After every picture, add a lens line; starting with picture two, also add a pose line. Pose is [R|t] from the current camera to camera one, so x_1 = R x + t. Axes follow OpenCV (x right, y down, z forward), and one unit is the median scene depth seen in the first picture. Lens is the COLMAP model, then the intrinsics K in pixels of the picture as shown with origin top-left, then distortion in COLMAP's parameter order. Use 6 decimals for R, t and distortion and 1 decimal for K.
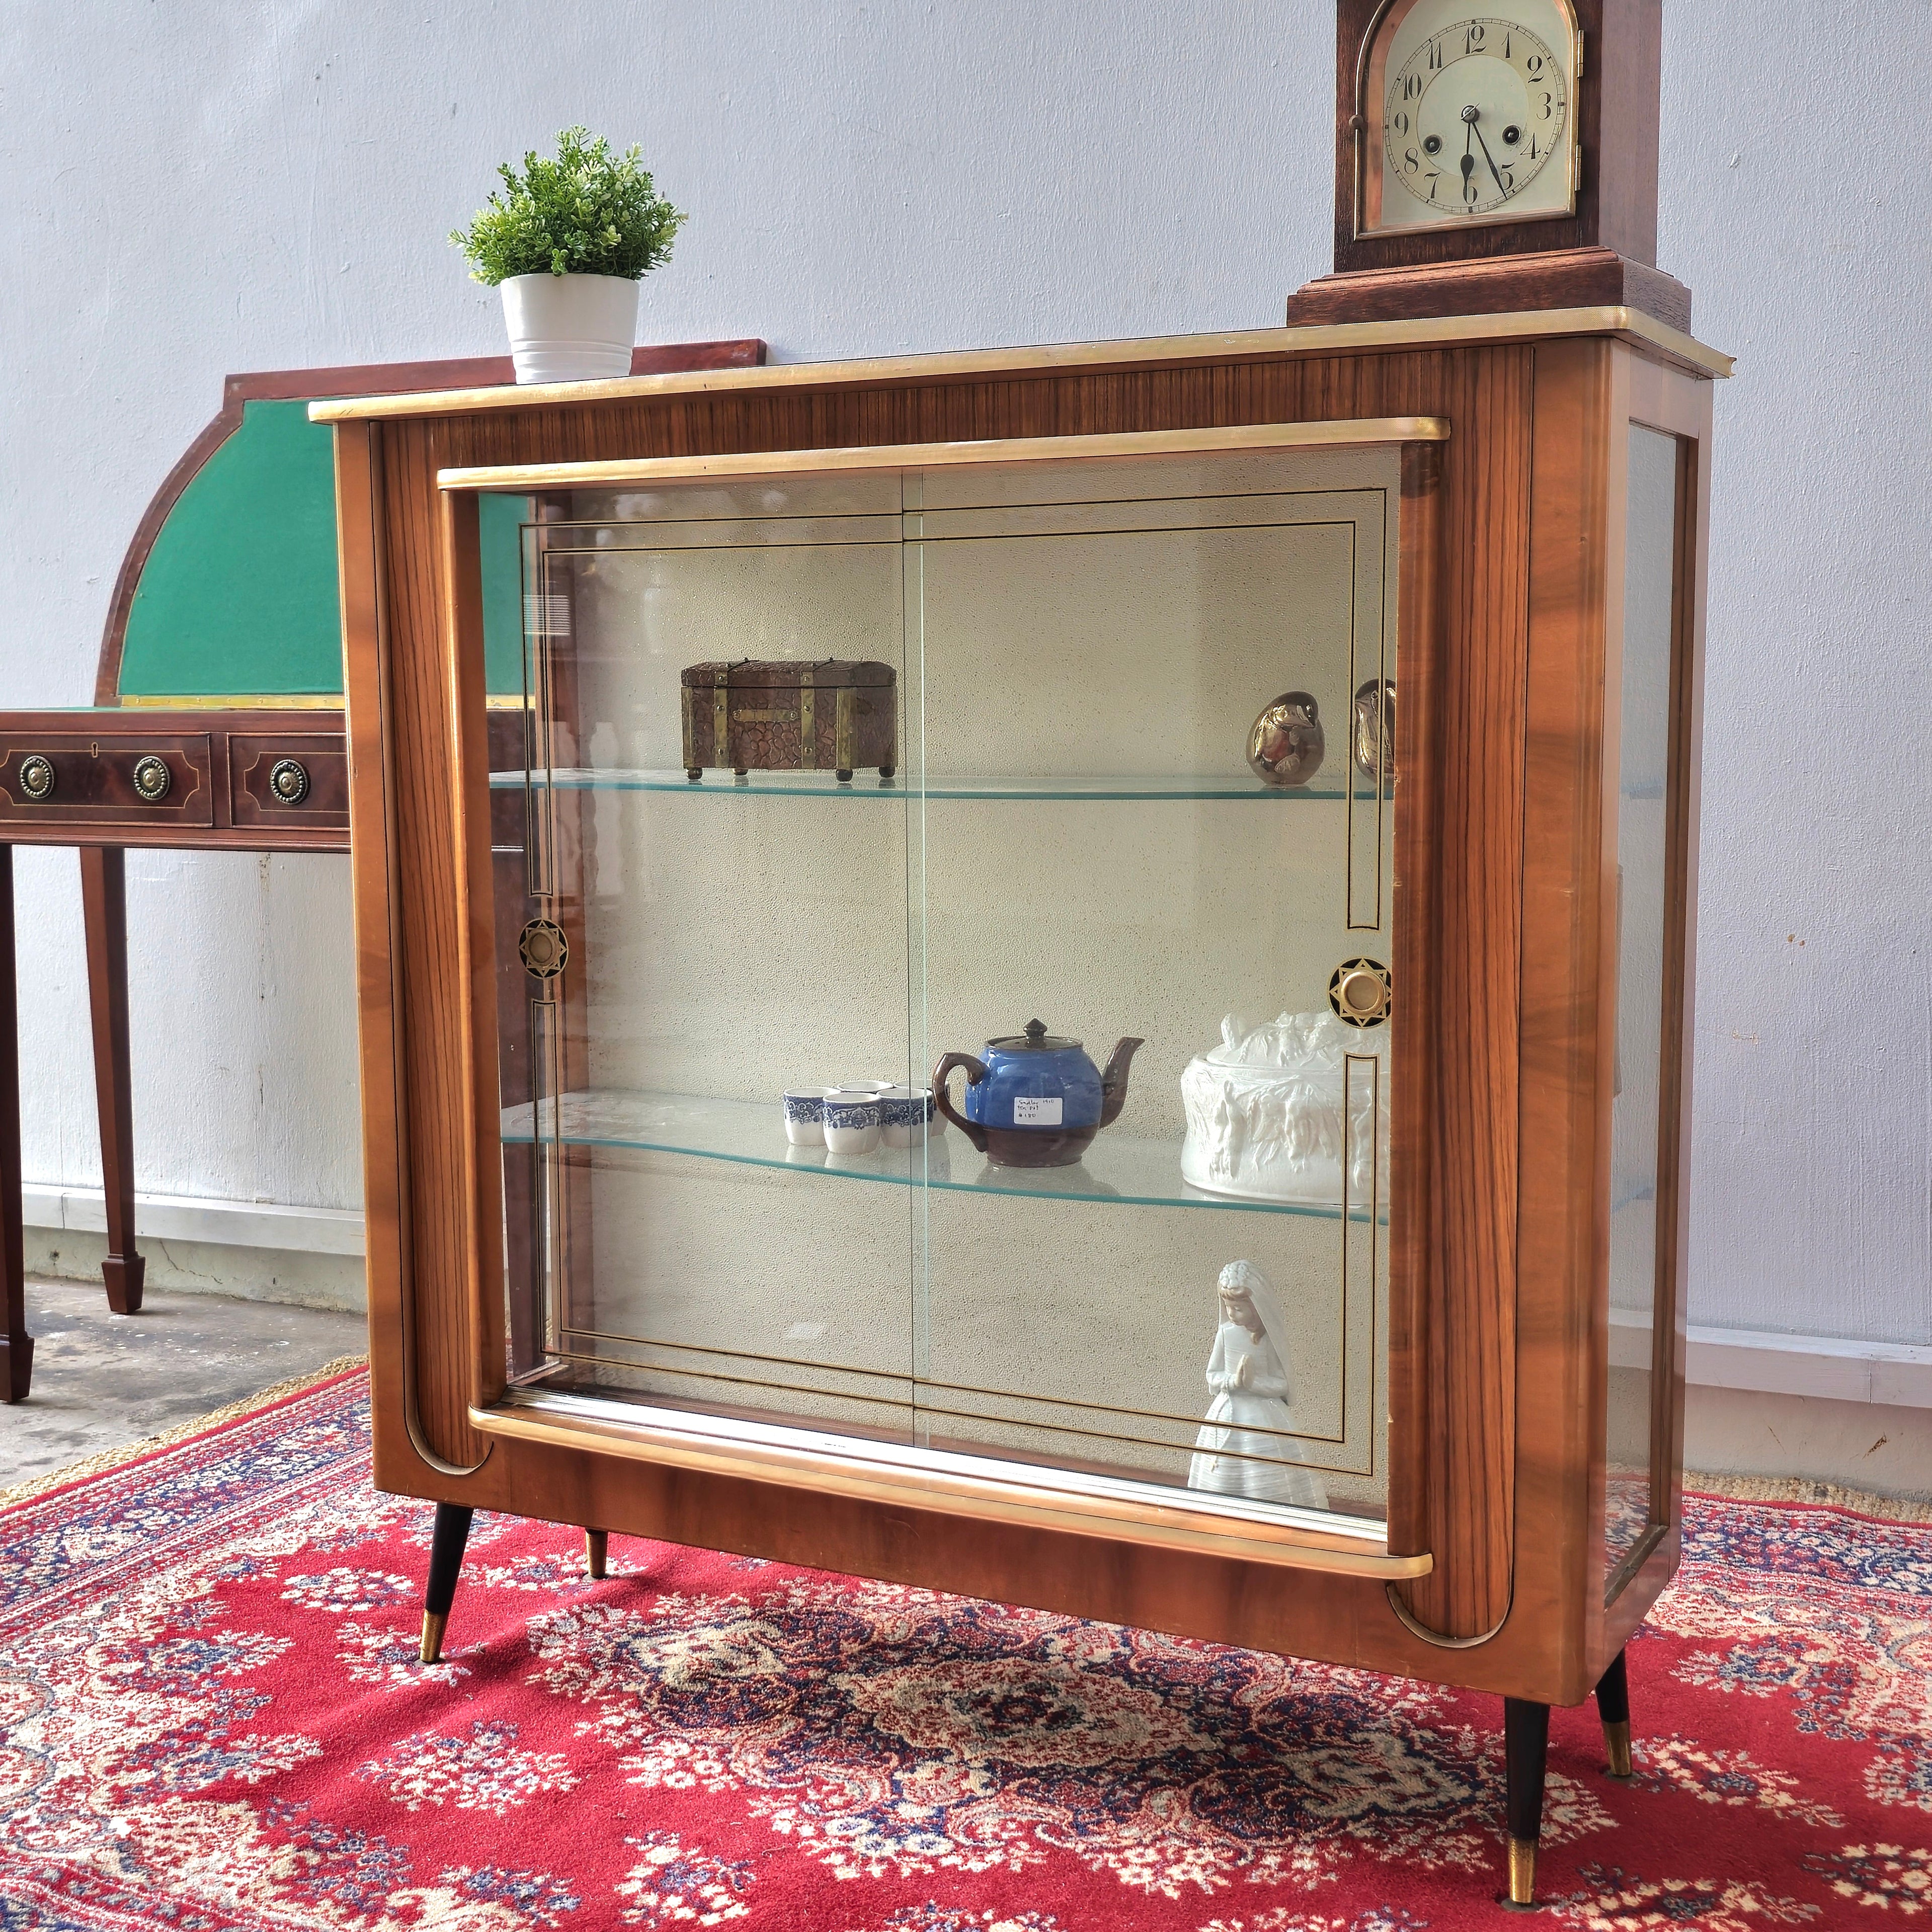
lens RADIAL K [[2603.0, 0, 944.3], [0, 2603.0, 965.6], [0, 0, 1]] dist [0.079831, -0.080897]
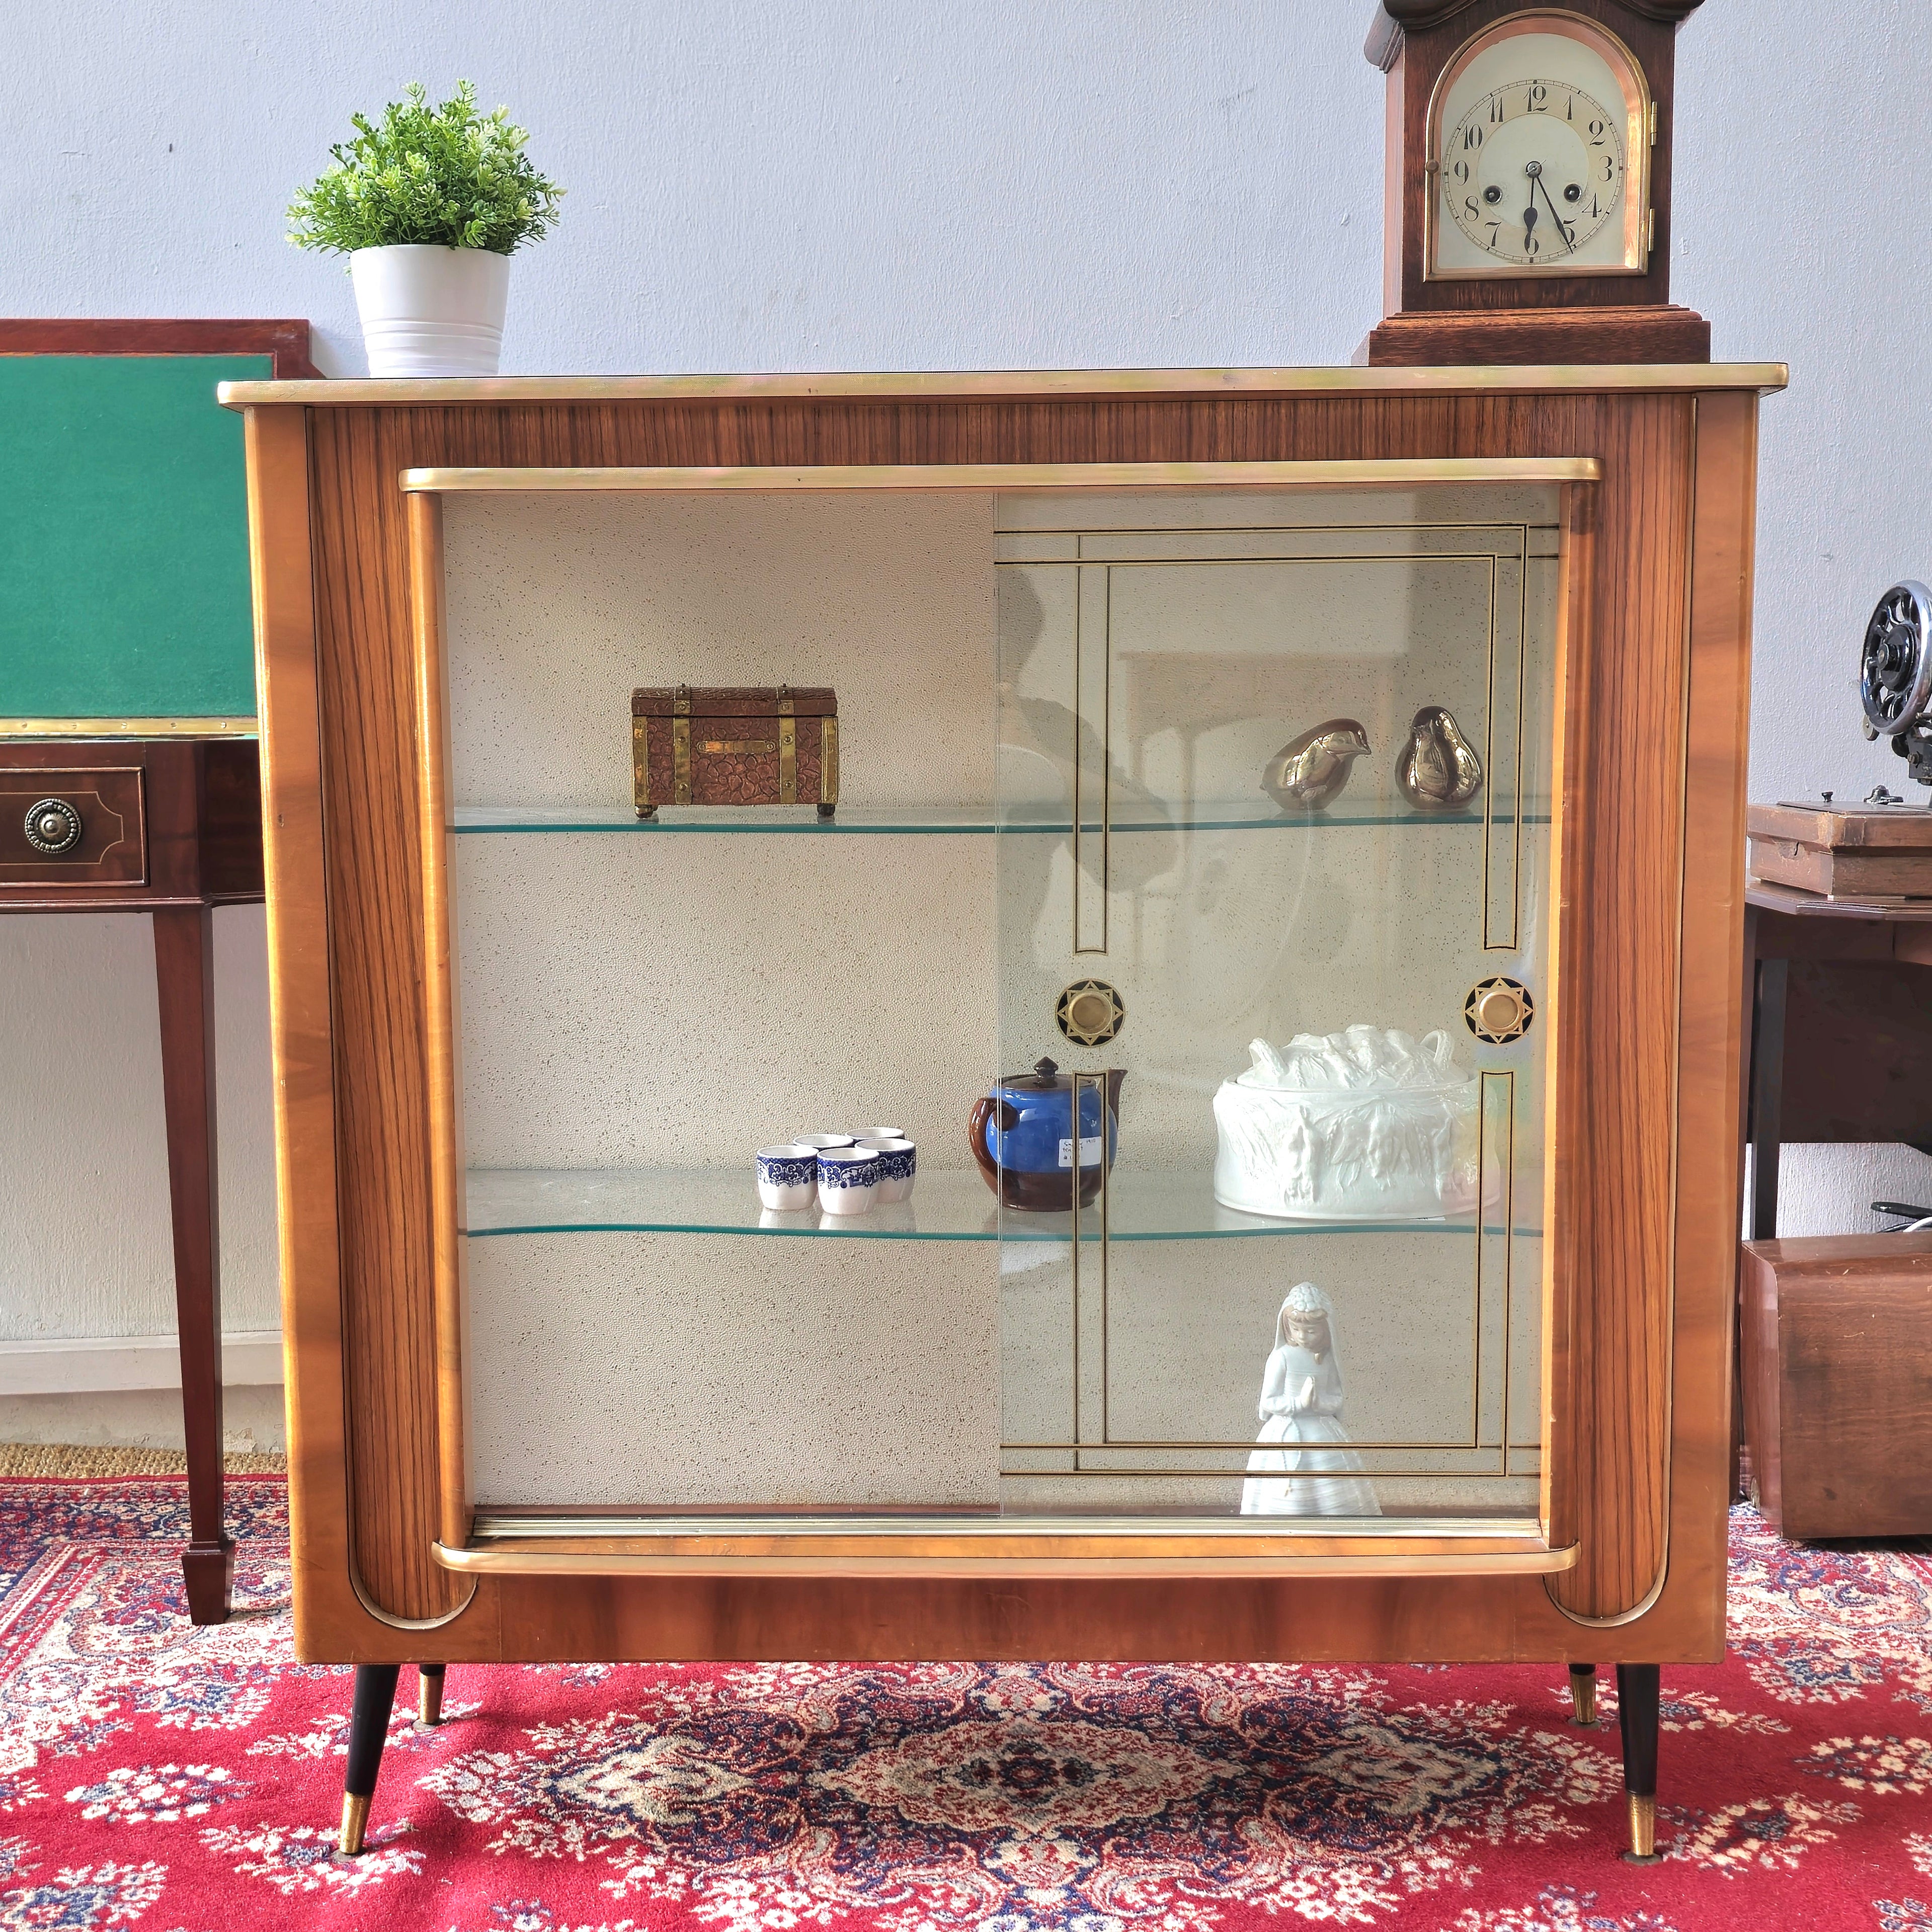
lens RADIAL K [[2603.3, 0, 966.0], [0, 2603.3, 966.0], [0, 0, 1]] dist [0.050395, 0.008241]
pose [[0.888683, -0.051401, 0.455633, -0.435641], [0.051905, 0.998587, 0.011415, -0.026362], [-0.455576, 0.013505, 0.890095, 0.154603]]
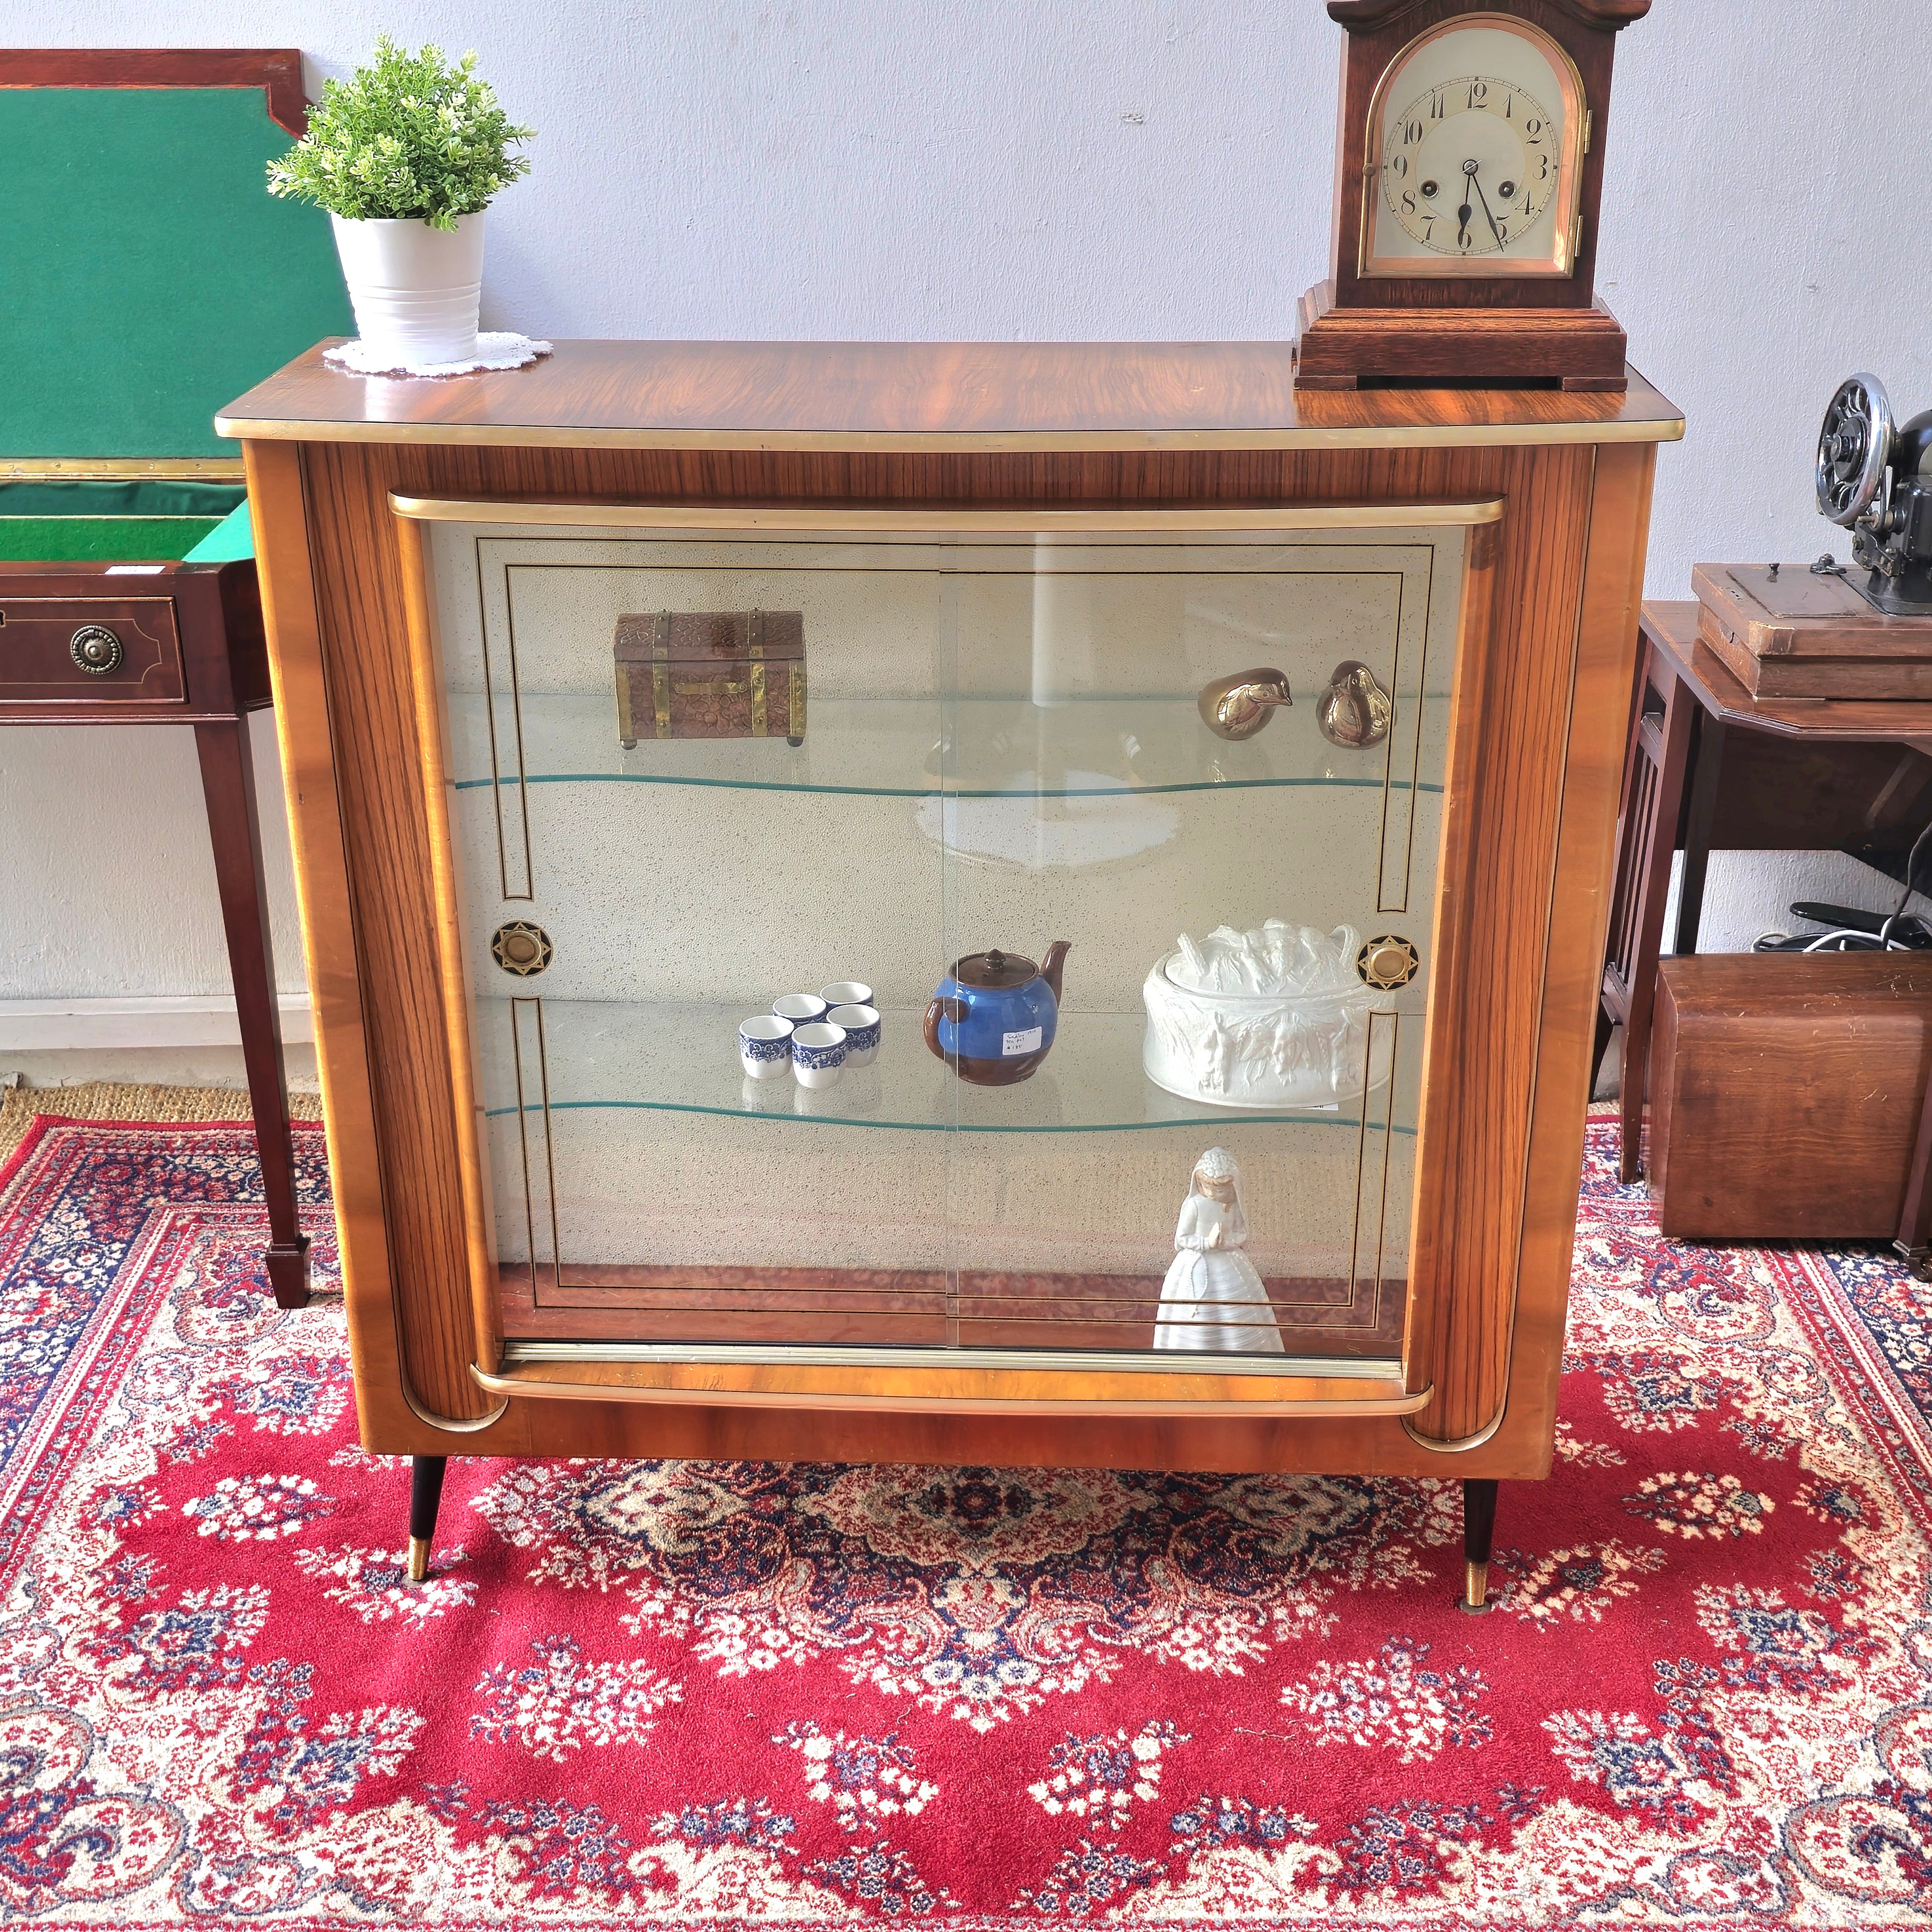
lens RADIAL K [[2601.5, 0, 966.0], [0, 2601.5, 966.0], [0, 0, 1]] dist [0.094553, -0.127052]
pose [[0.901996, -0.169713, 0.396990, -0.413361], [0.045535, 0.951768, 0.303421, -0.306708], [-0.429337, -0.255608, 0.866219, 0.063520]]
